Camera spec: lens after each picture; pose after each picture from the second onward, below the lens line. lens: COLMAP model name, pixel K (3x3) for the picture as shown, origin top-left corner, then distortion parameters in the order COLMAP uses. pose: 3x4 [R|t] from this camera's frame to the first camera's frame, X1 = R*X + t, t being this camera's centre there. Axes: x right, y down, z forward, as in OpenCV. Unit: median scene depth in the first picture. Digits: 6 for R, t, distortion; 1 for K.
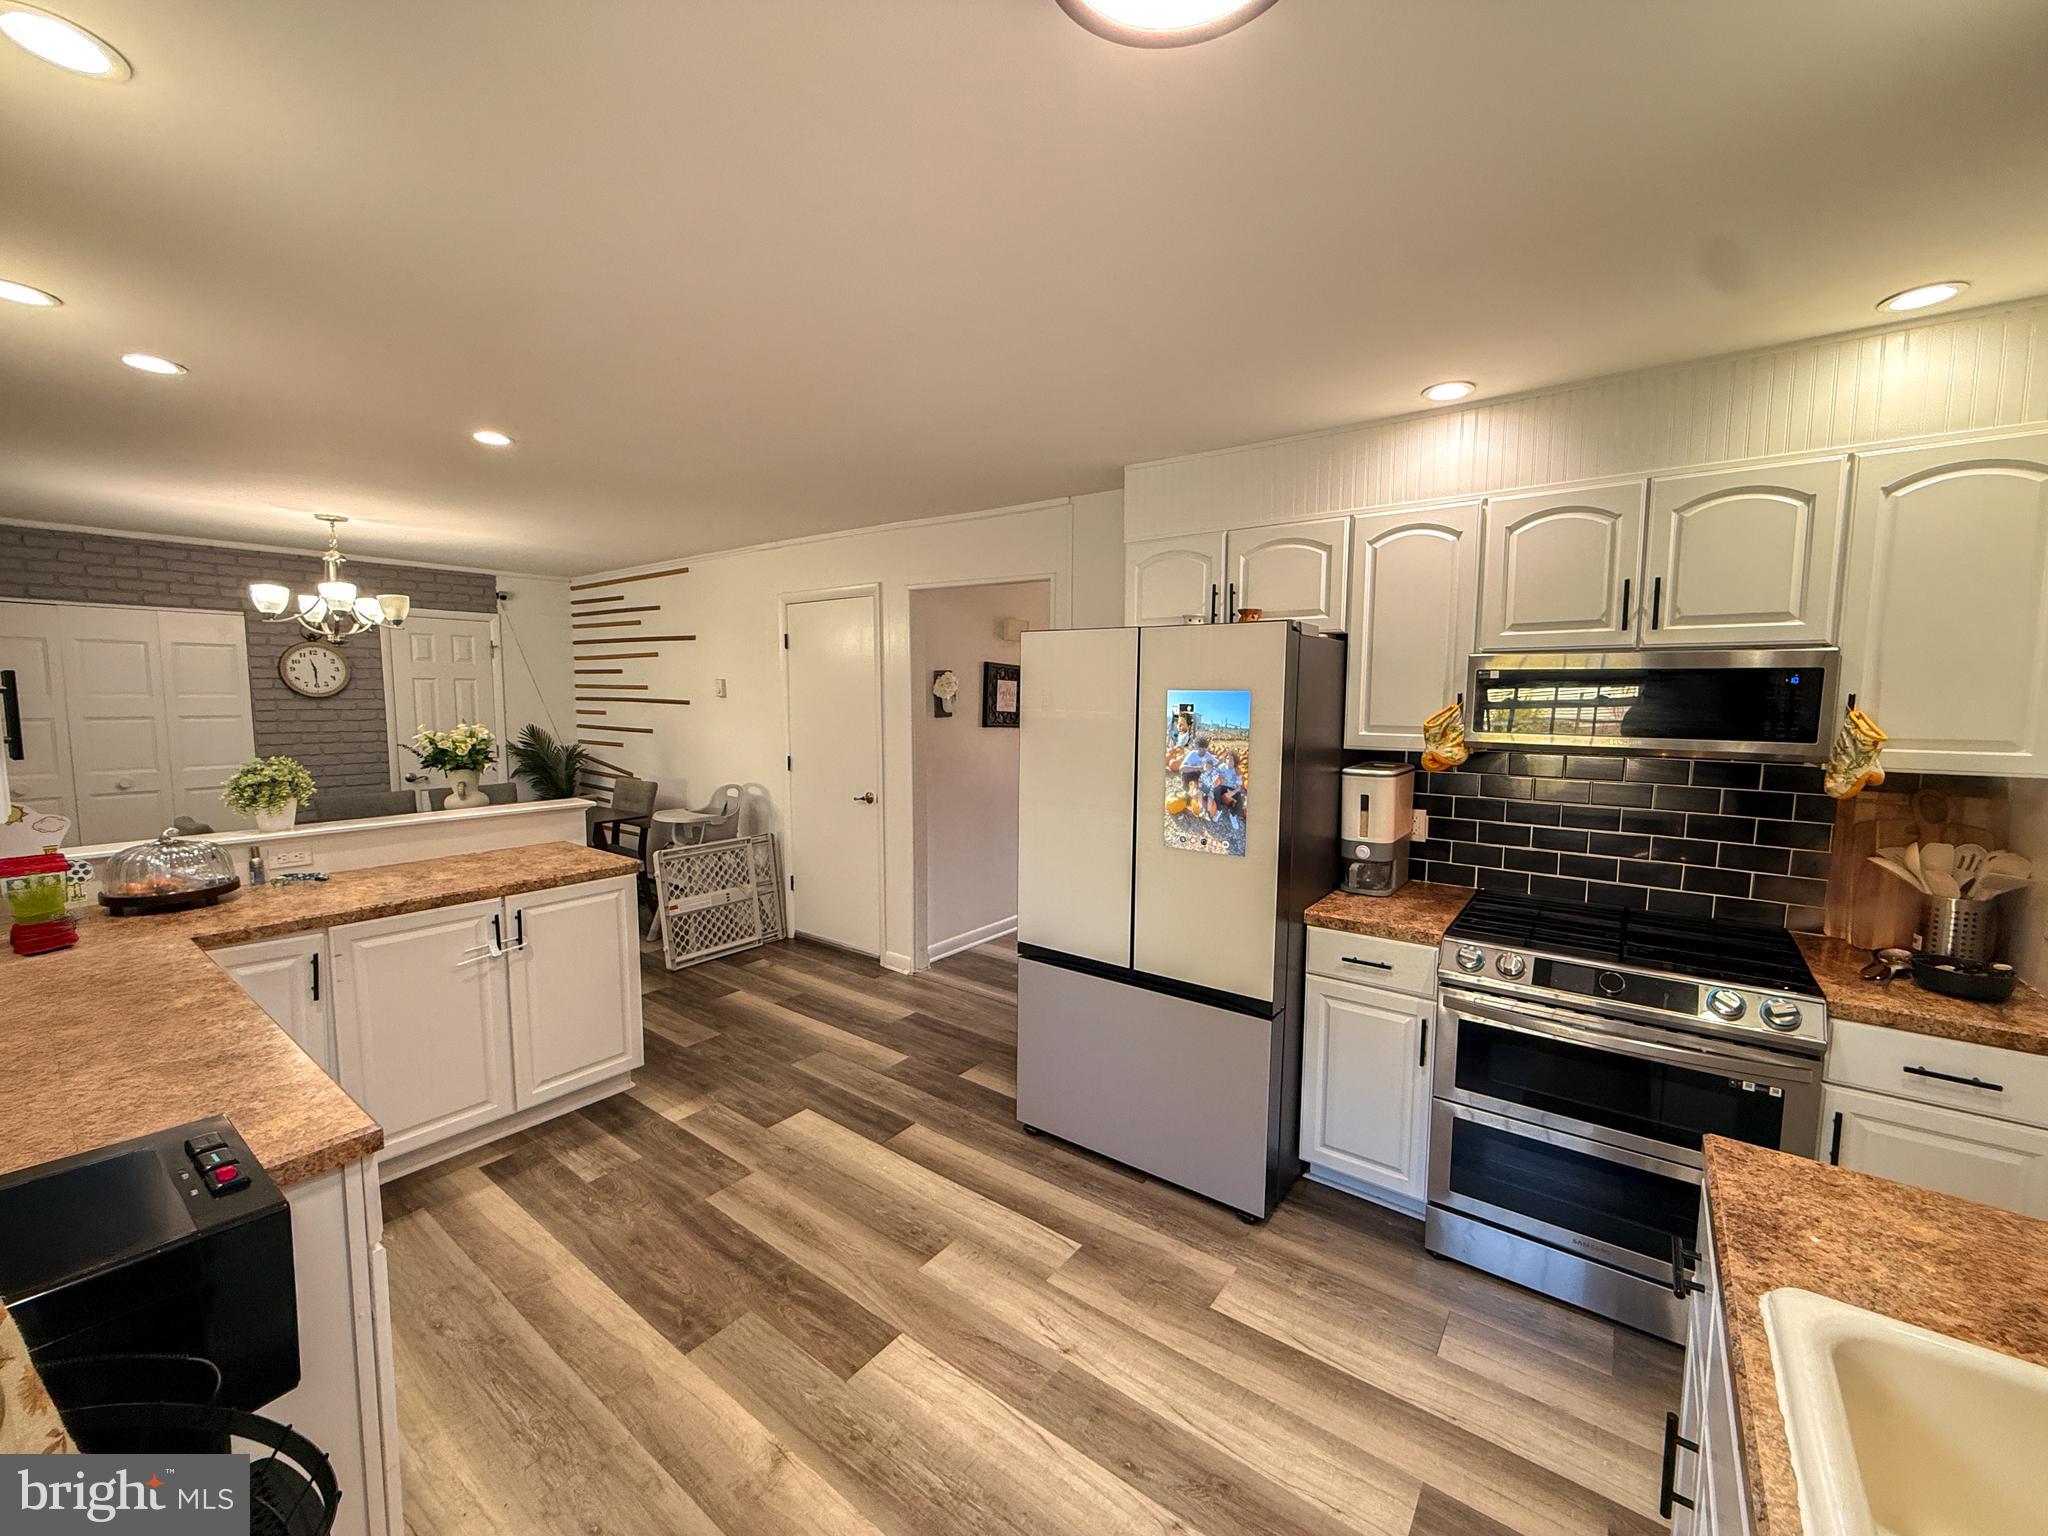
lens RADIAL K [[820.7, 0, 1021.0], [0, 820.7, 762.7], [0, 0, 1]] dist [0.001211, -0.000737]
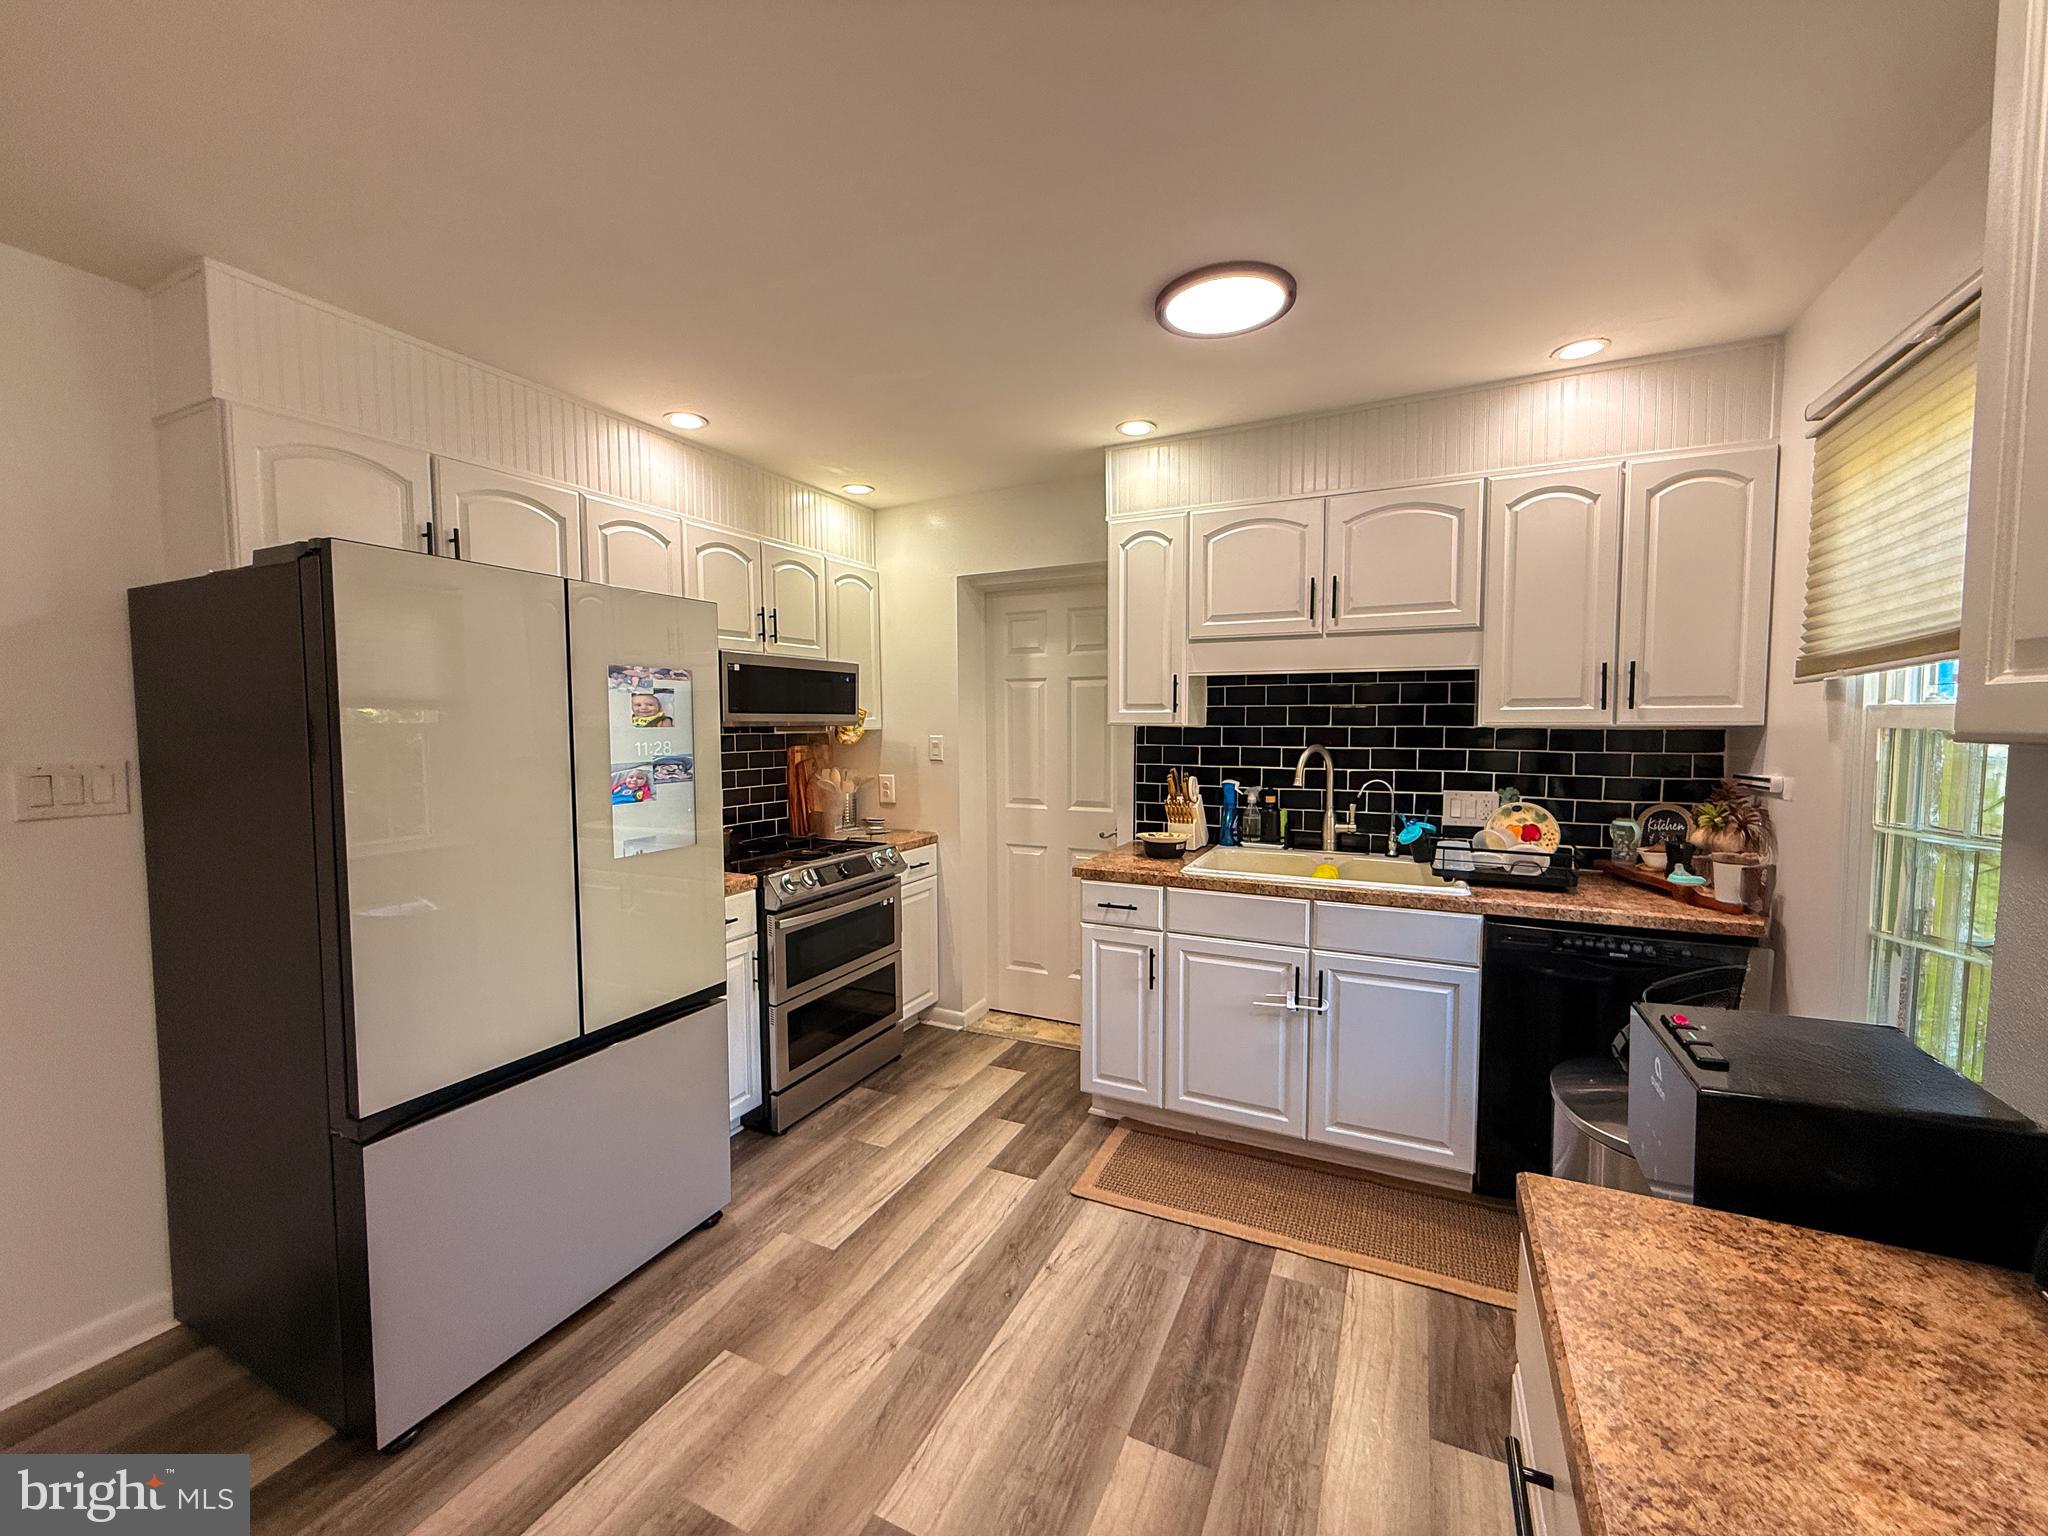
lens RADIAL K [[820.7, 0, 1018.5], [0, 820.7, 769.0], [0, 0, 1]] dist [0.001211, -0.000737]
pose [[-0.191984, -0.063640, 0.979332, -0.856221], [0.093721, 0.992146, 0.082845, -0.018576], [-0.976913, 0.107688, -0.184512, 0.944653]]
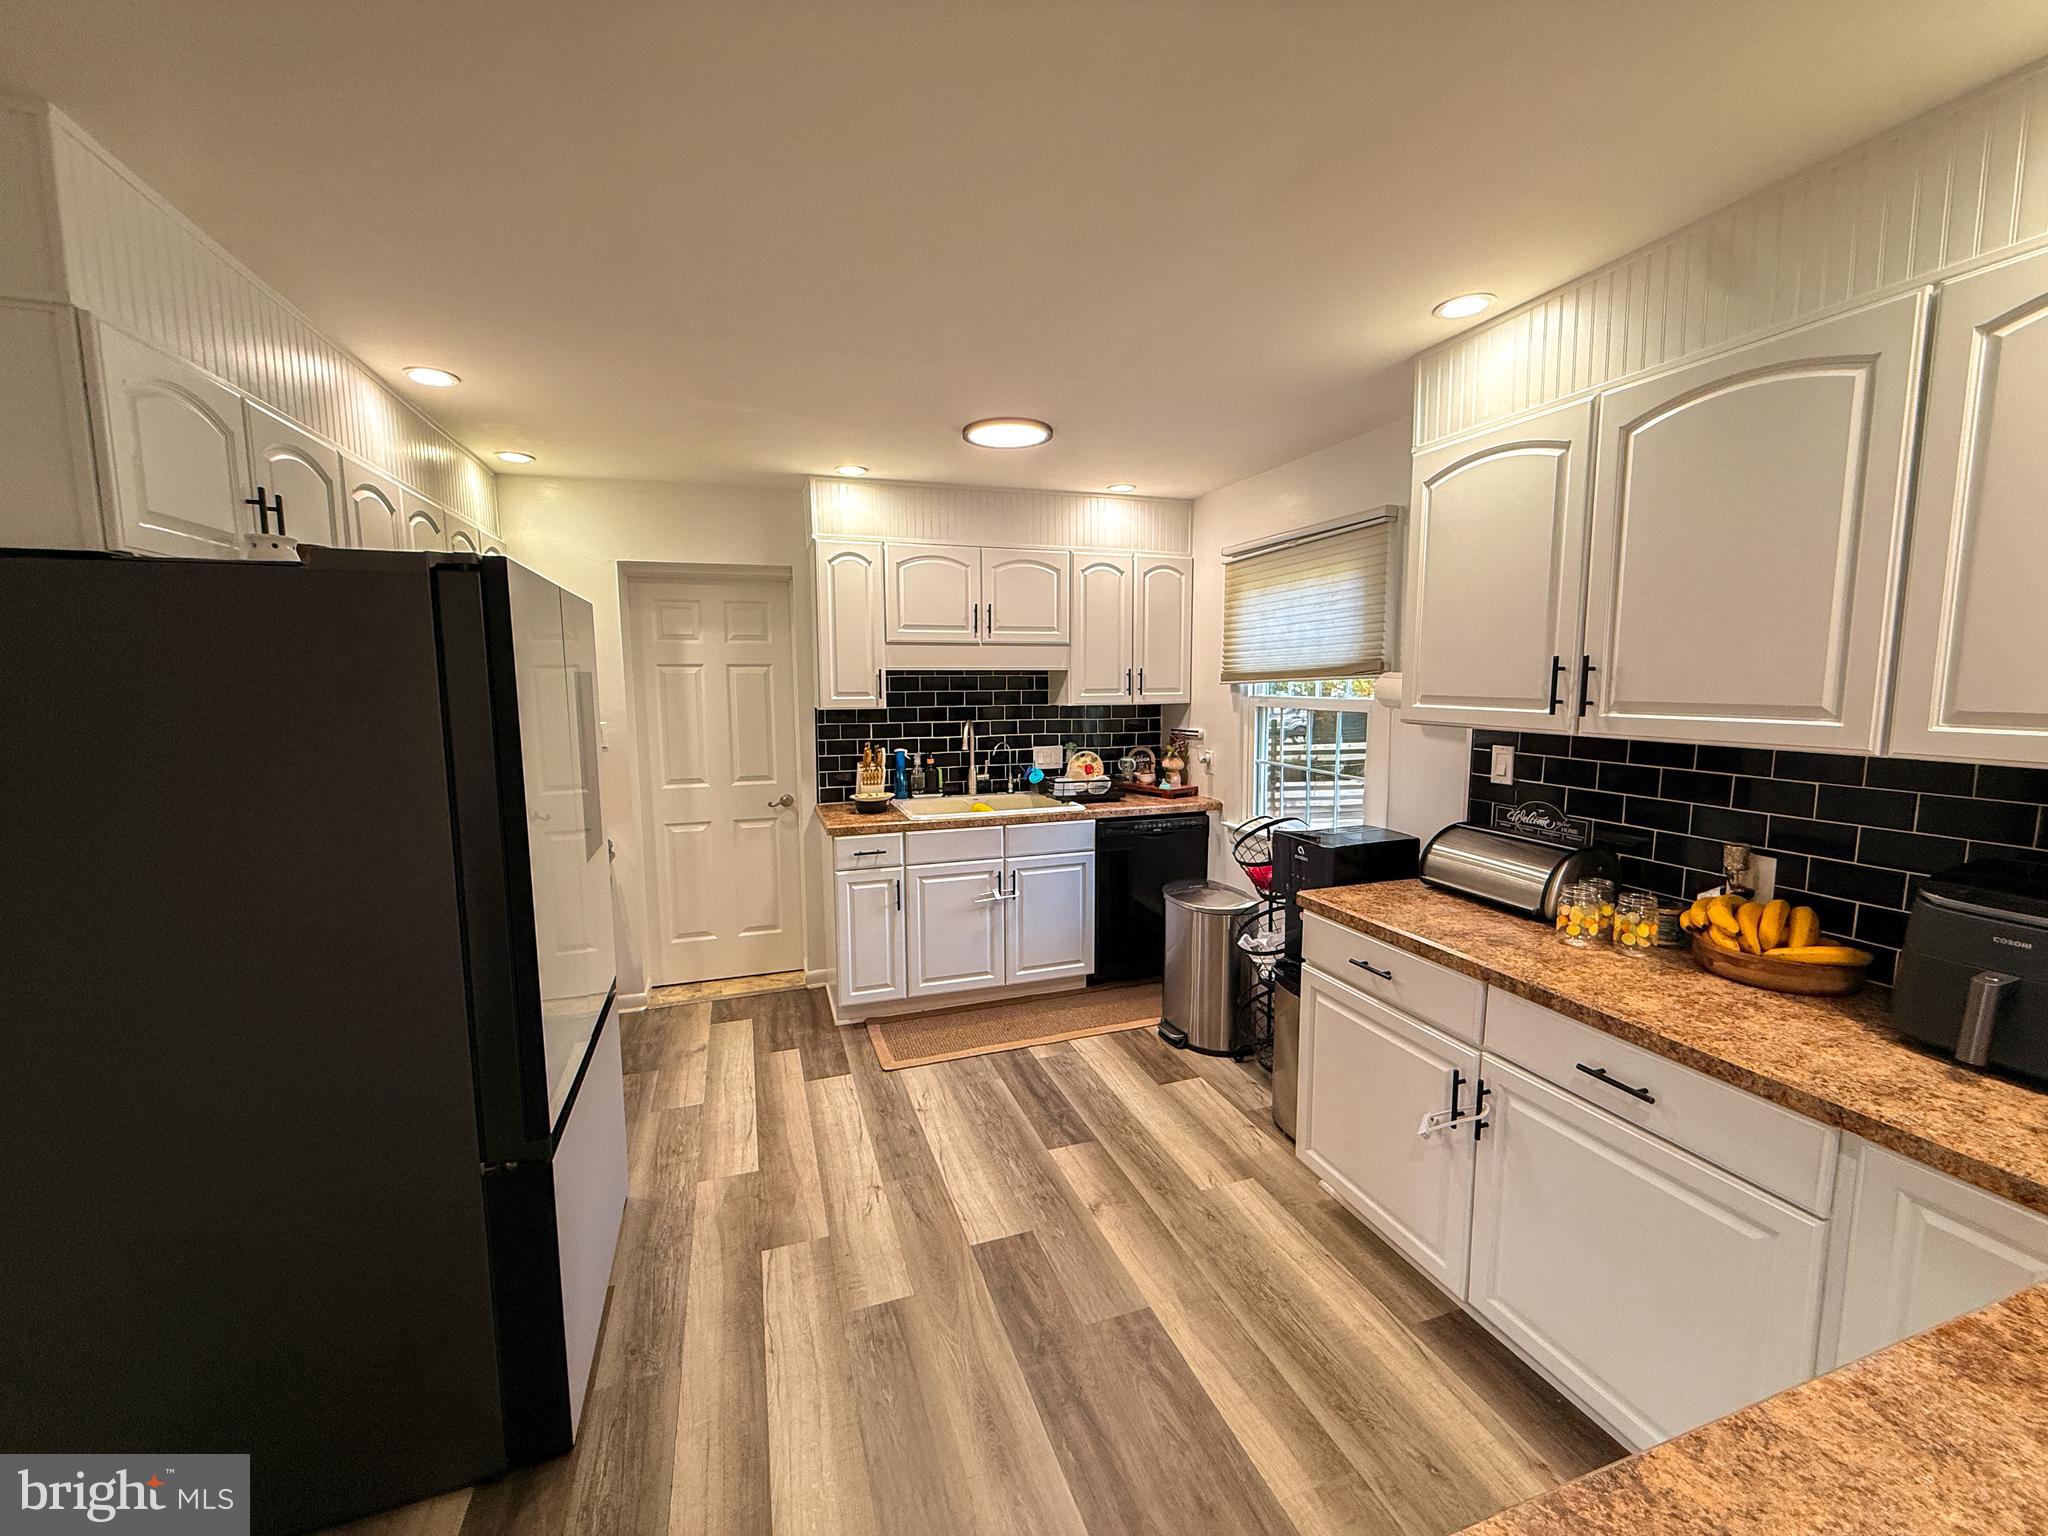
lens RADIAL K [[820.7, 0, 1025.3], [0, 820.7, 767.7], [0, 0, 1]] dist [0.001211, -0.000737]
pose [[-0.832146, -0.060528, 0.551243, -0.789521], [0.053036, 0.980783, 0.187756, -0.150981], [-0.552014, 0.185476, -0.812945, 1.761083]]
